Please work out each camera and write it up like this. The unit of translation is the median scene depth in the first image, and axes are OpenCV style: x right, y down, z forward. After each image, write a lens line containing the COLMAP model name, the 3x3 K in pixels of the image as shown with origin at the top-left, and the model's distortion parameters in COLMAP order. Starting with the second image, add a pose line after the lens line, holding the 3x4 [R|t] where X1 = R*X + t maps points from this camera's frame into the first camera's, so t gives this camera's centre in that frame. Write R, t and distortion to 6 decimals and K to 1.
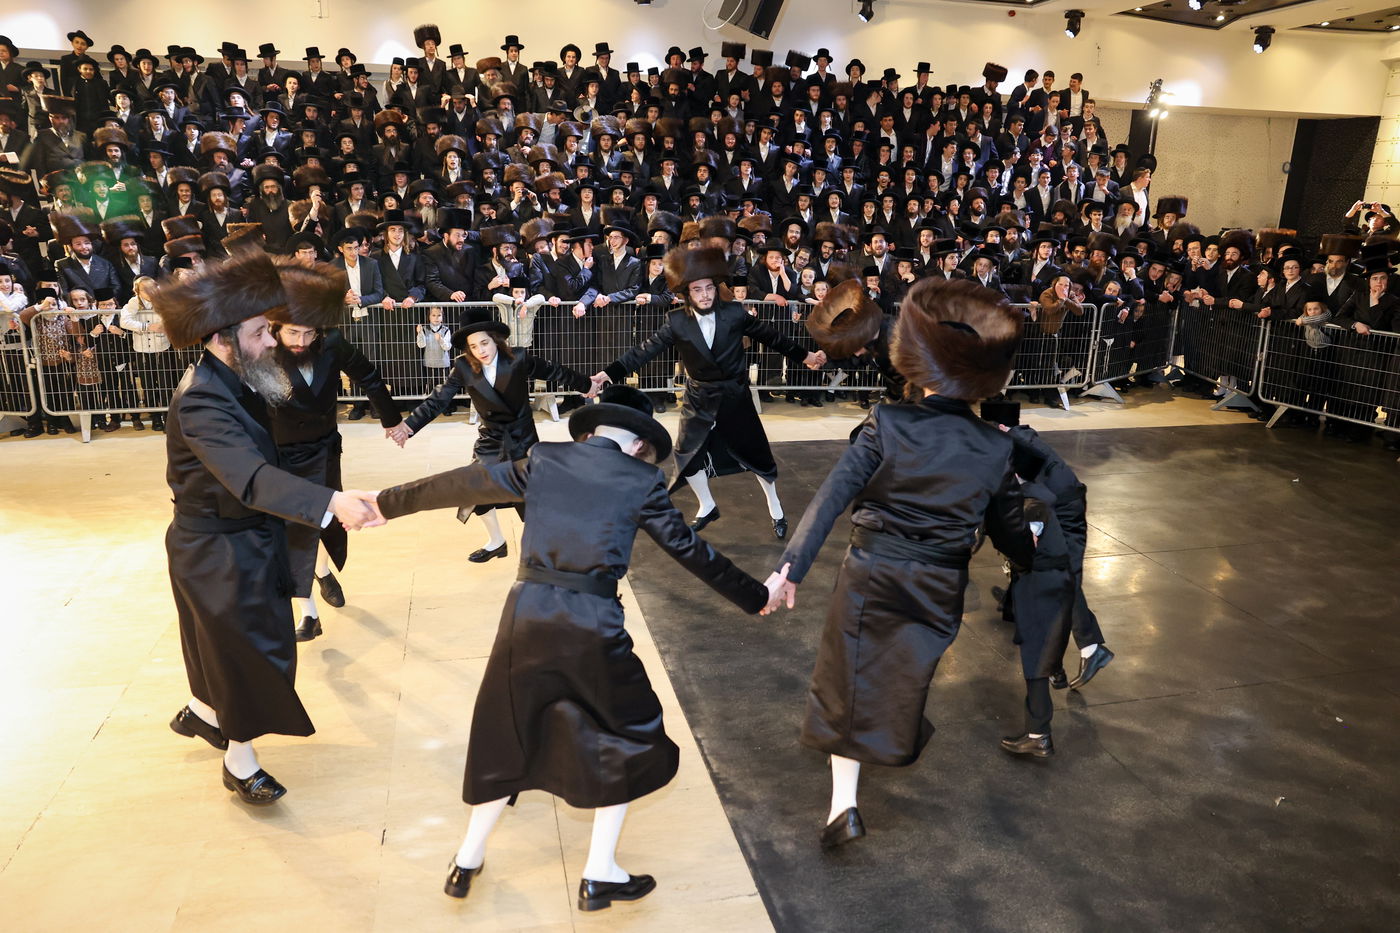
lens RADIAL K [[944.0, 0, 696.3], [0, 944.0, 458.2], [0, 0, 1]] dist [-0.108055, 0.082468]
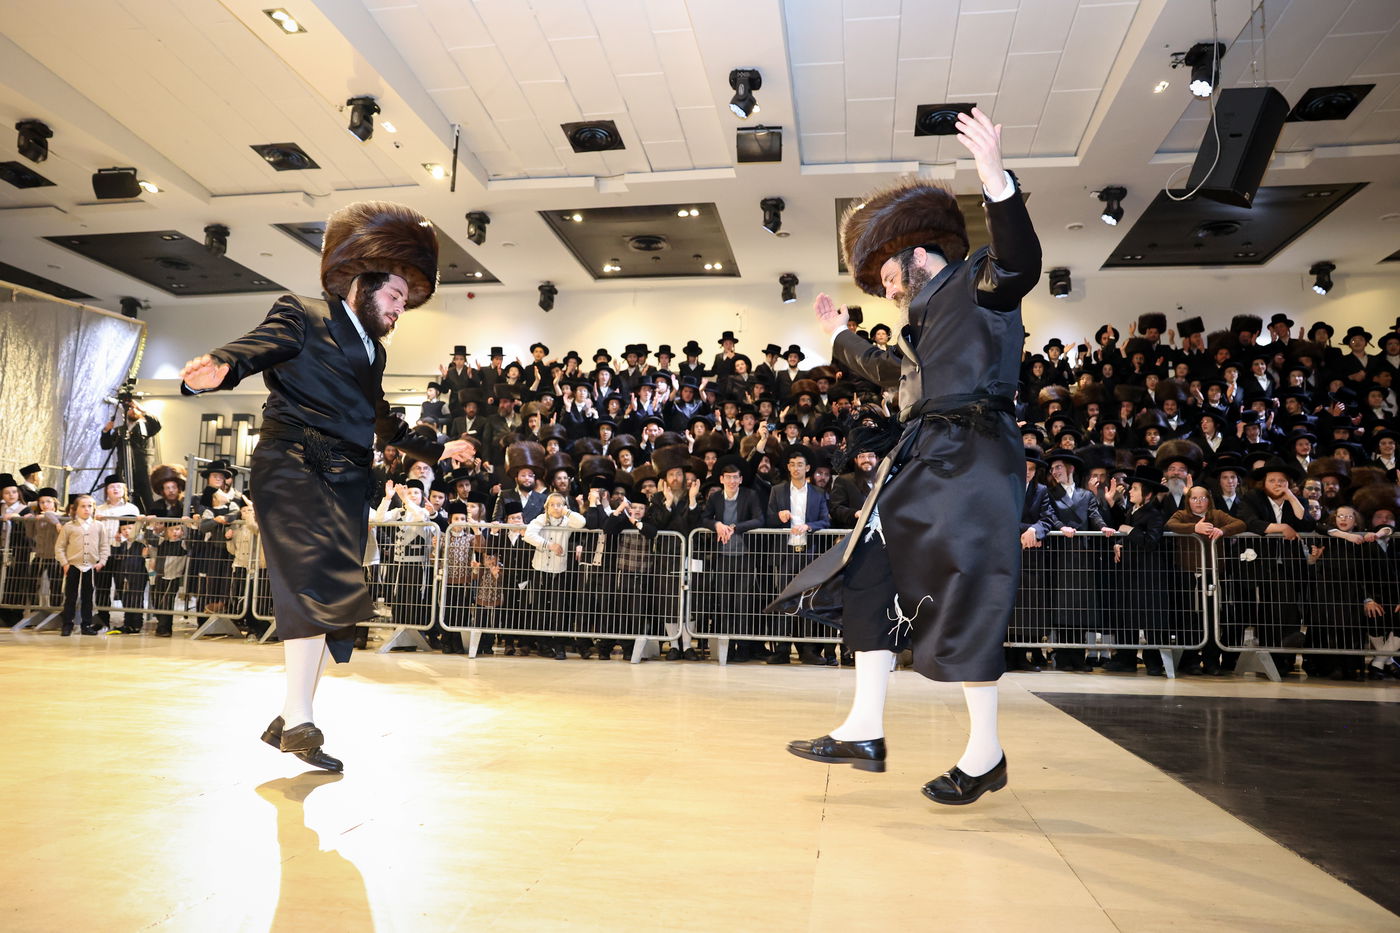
lens RADIAL K [[944.0, 0, 699.3], [0, 944.0, 466.0], [0, 0, 1]] dist [-0.108055, 0.082468]
pose [[0.924851, -0.046130, -0.377521, -0.073113], [-0.108770, 0.919077, -0.378769, 0.115837], [0.364443, 0.391368, 0.844993, 0.174966]]
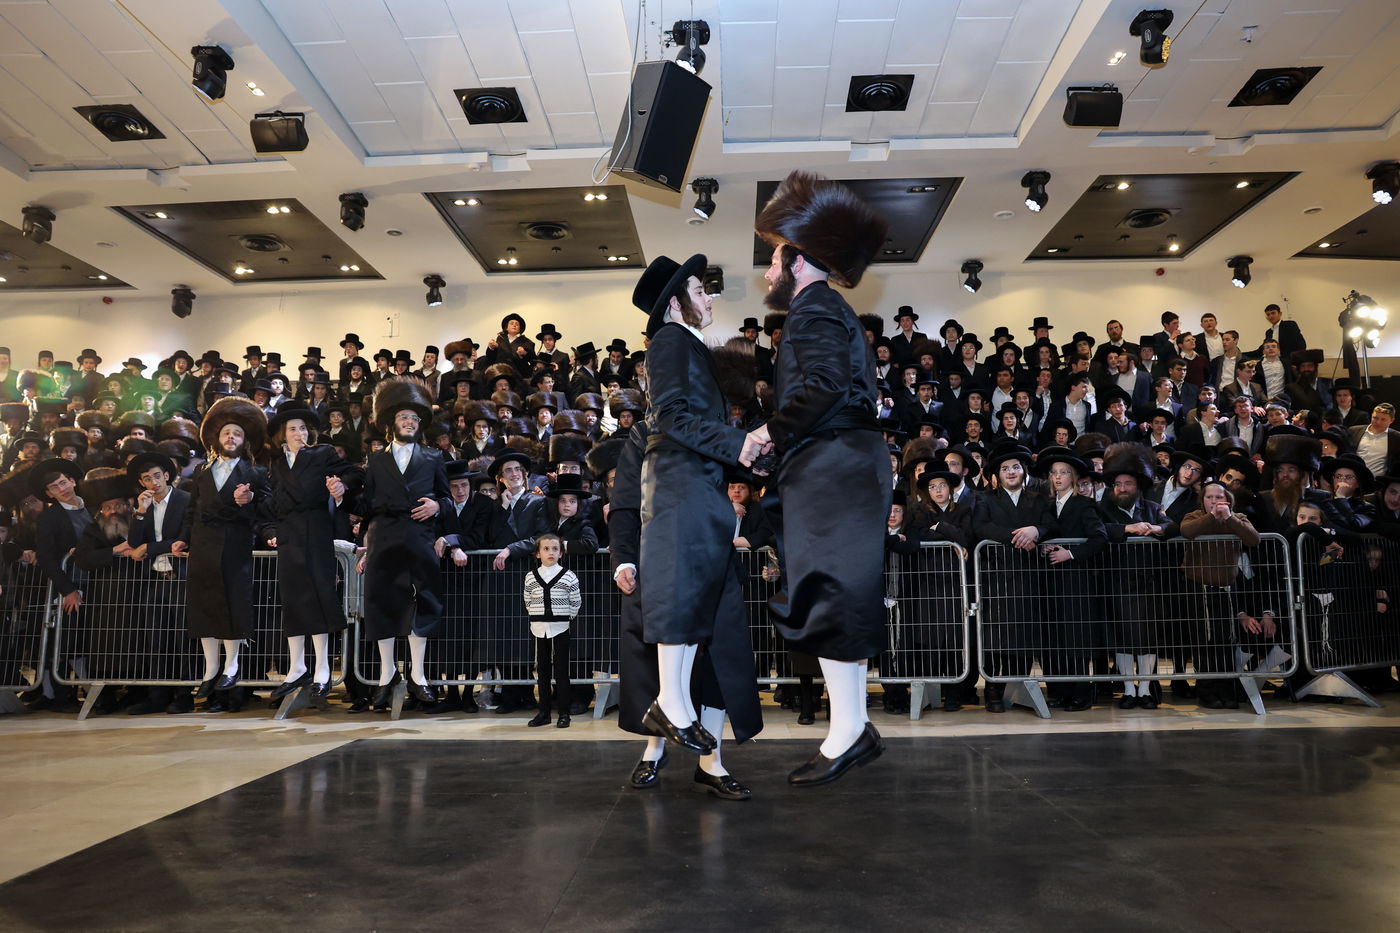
lens RADIAL K [[944.0, 0, 691.6], [0, 944.0, 443.7], [0, 0, 1]] dist [-0.108055, 0.082468]
pose [[0.964196, -0.074368, -0.254548, 0.220940], [-0.039629, 0.908689, -0.415590, 0.050557], [0.262212, 0.410797, 0.873207, 0.351073]]
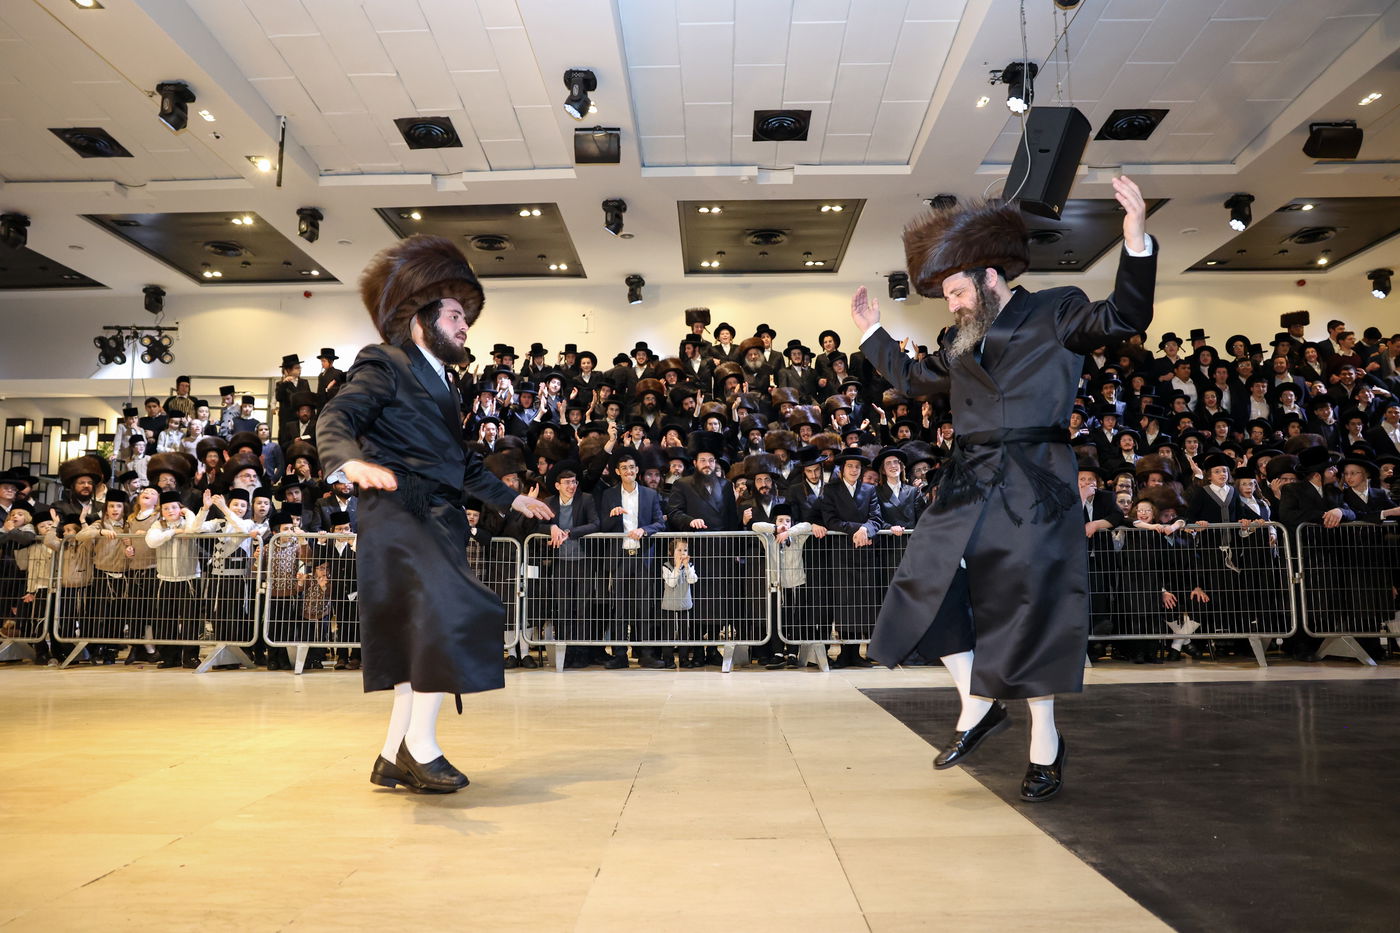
lens RADIAL K [[944.0, 0, 696.7], [0, 944.0, 464.9], [0, 0, 1]] dist [-0.108055, 0.082468]
pose [[0.968300, -0.058302, -0.242892, -0.051241], [-0.042465, 0.919805, -0.390072, 0.109228], [0.246155, 0.388021, 0.888171, 0.184285]]
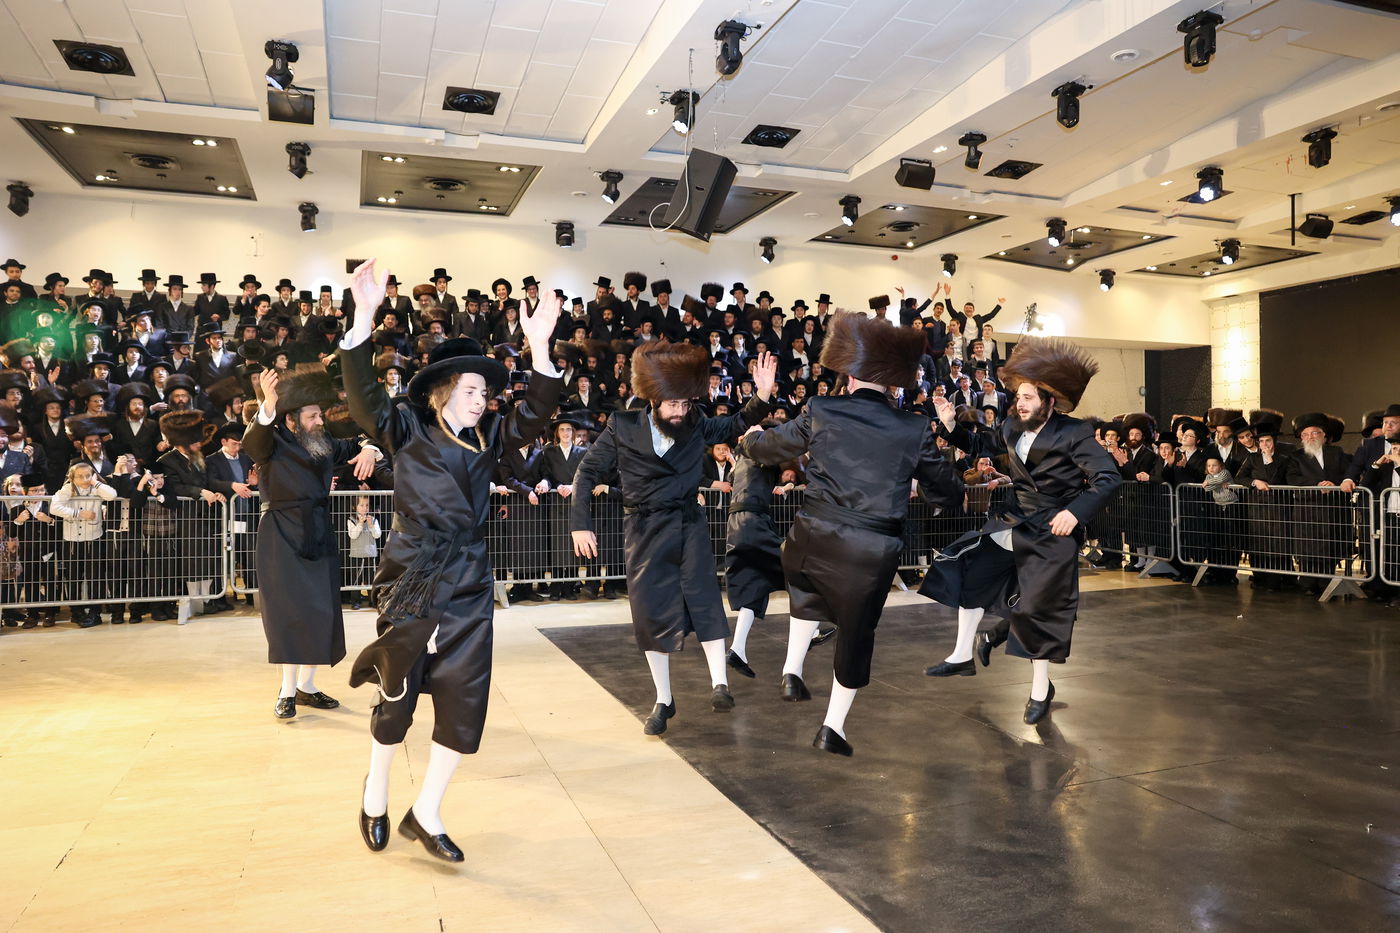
lens RADIAL K [[944.0, 0, 689.3], [0, 944.0, 465.4], [0, 0, 1]] dist [-0.108055, 0.082468]
pose [[0.992991, -0.024211, 0.115687, -0.069580], [0.054768, 0.961625, -0.268846, 0.084170], [-0.104738, 0.273298, 0.956210, 0.013616]]
